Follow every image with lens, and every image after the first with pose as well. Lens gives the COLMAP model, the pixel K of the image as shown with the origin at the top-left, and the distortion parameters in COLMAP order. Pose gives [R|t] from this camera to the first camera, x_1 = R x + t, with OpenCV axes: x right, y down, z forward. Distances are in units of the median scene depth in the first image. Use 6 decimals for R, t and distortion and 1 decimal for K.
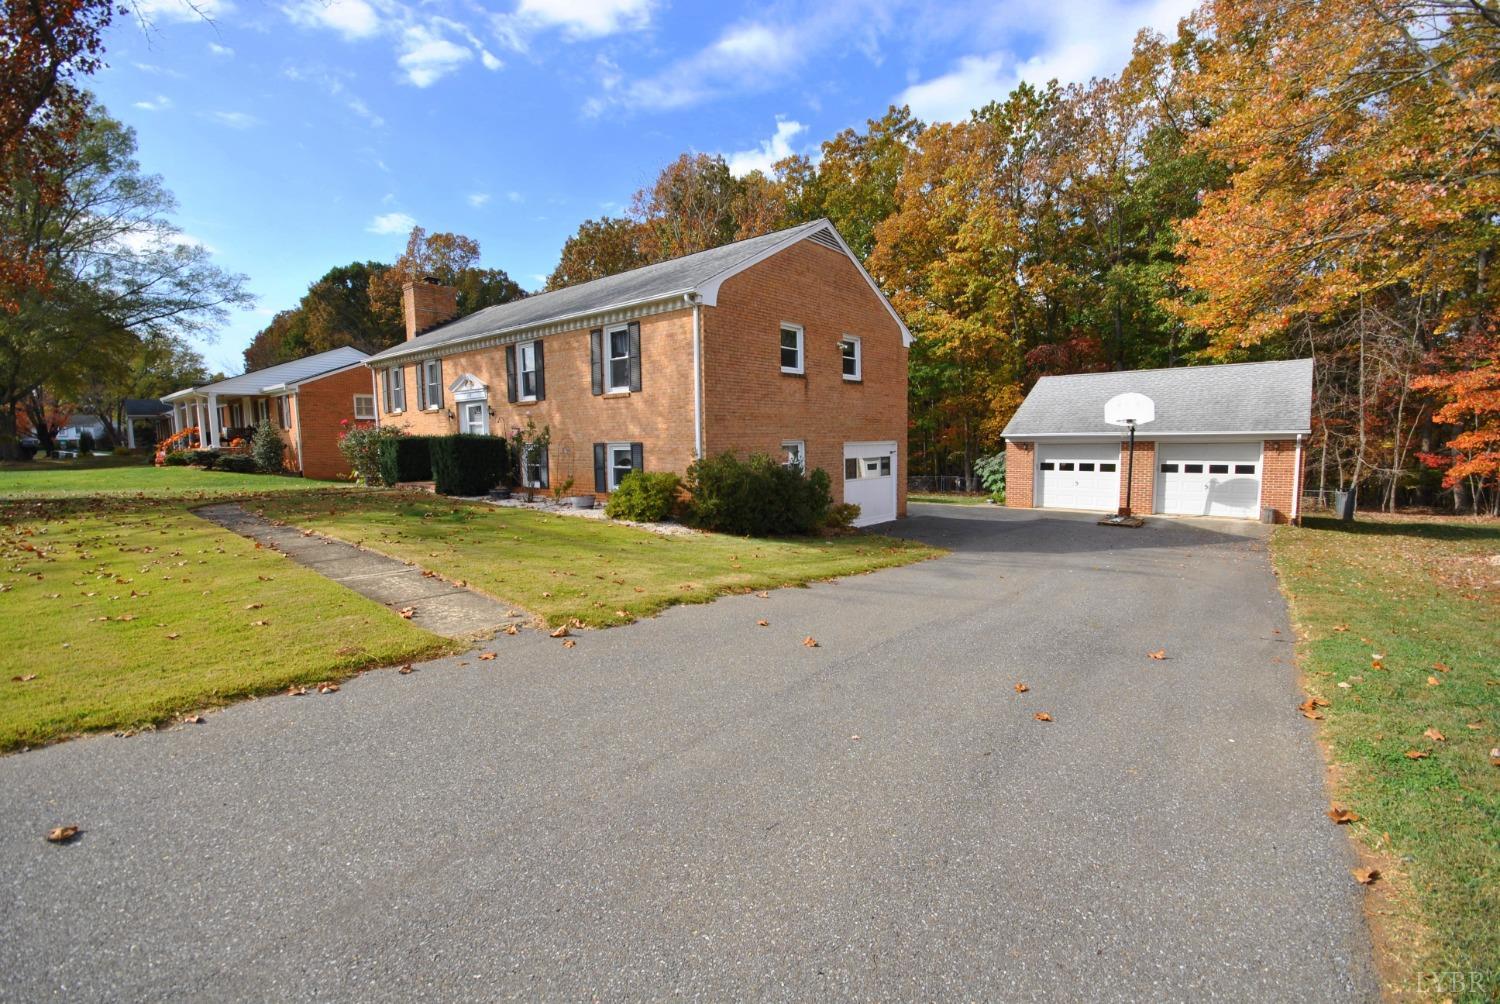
lens RADIAL K [[659.4, 0, 751.3], [0, 659.4, 503.7], [0, 0, 1]] dist [-0.002725, -0.004520]
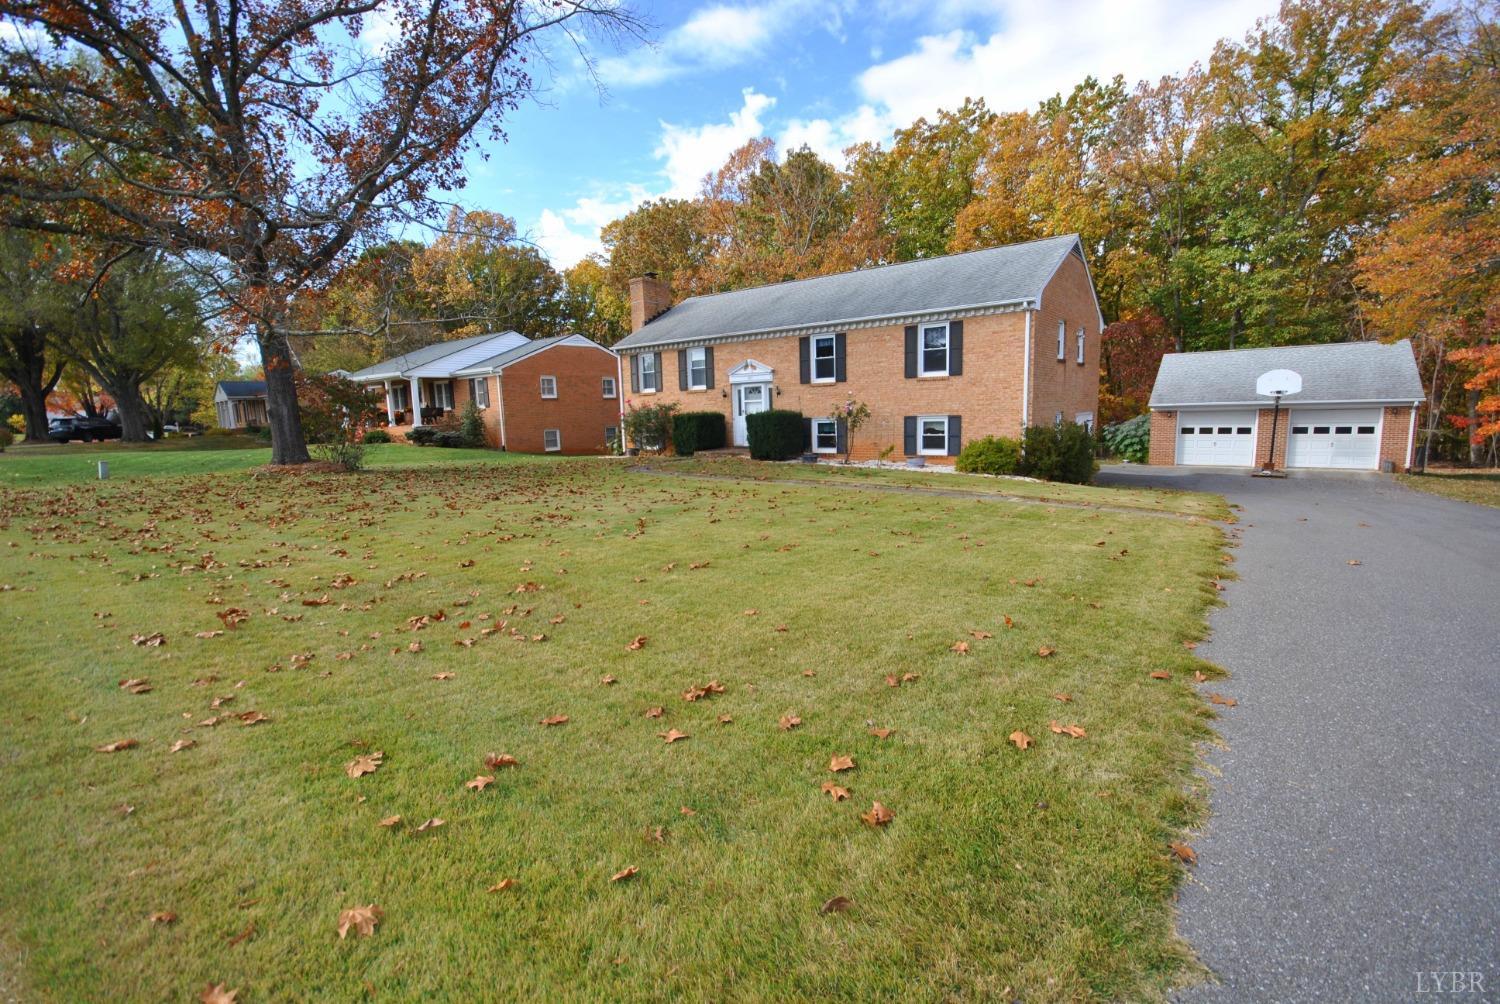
lens RADIAL K [[659.4, 0, 750.1], [0, 659.4, 504.2], [0, 0, 1]] dist [-0.002725, -0.004520]
pose [[0.999189, -0.019512, 0.035237, -0.415291], [0.018000, 0.998925, 0.042710, 0.012555], [-0.036032, -0.042041, 0.998466, -0.185573]]
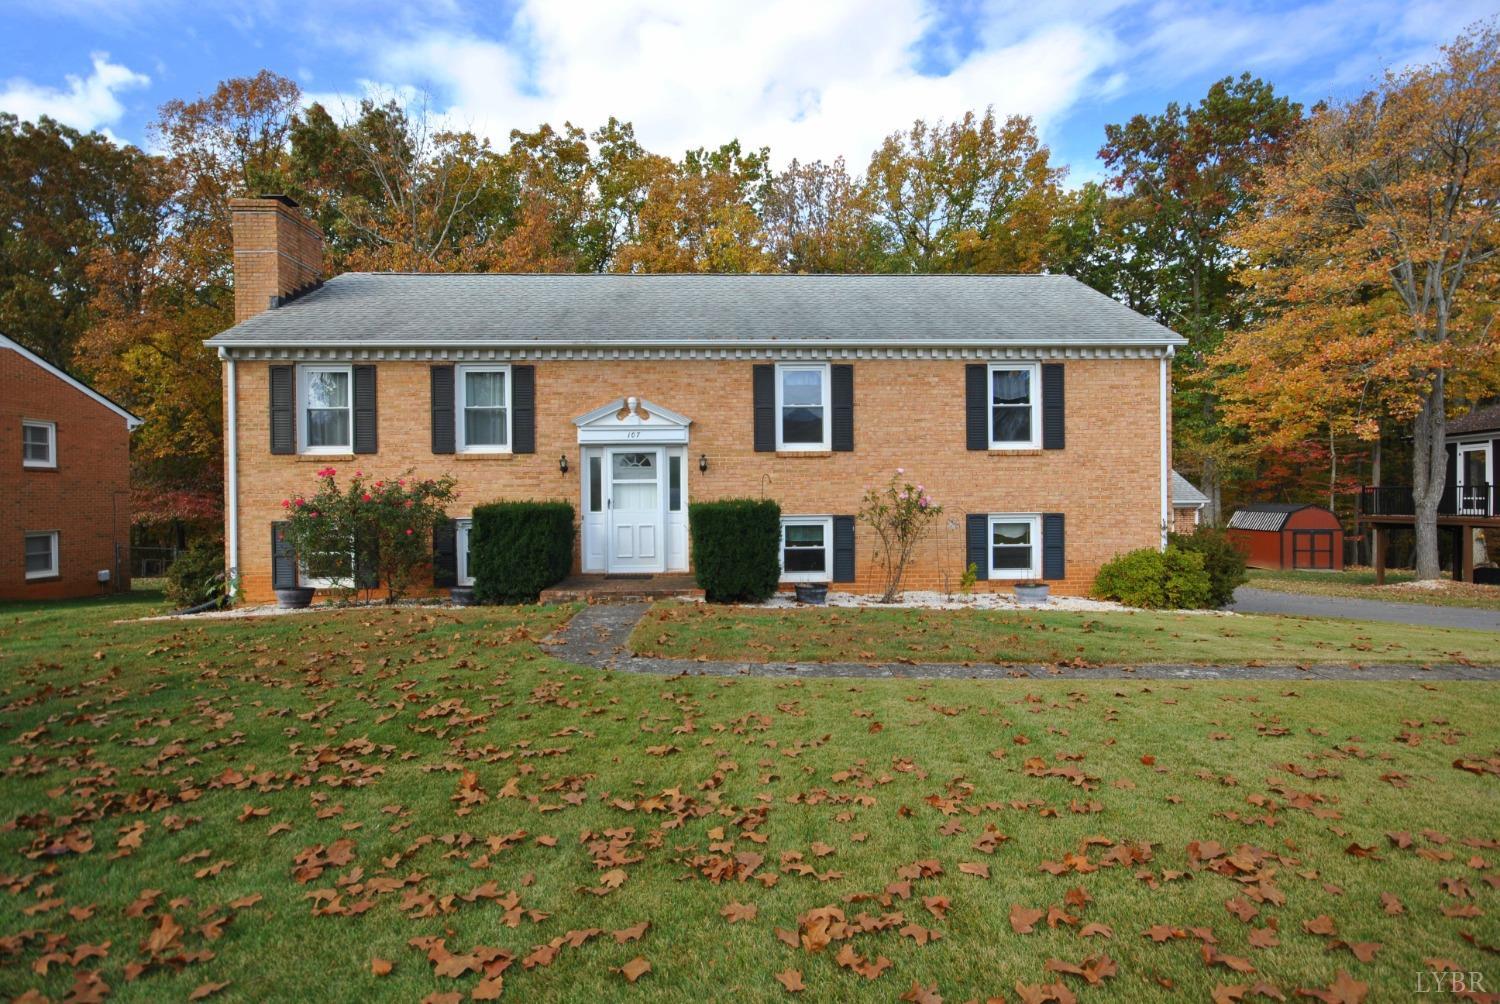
lens RADIAL K [[788.3, 0, 750.9], [0, 788.3, 501.0], [0, 0, 1]] dist [0.019876, 0.000355]
pose [[0.745678, 0.004549, 0.666291, -0.718261], [0.064346, 0.994811, -0.078804, -0.037324], [-0.663192, 0.101636, 0.741516, 0.358688]]
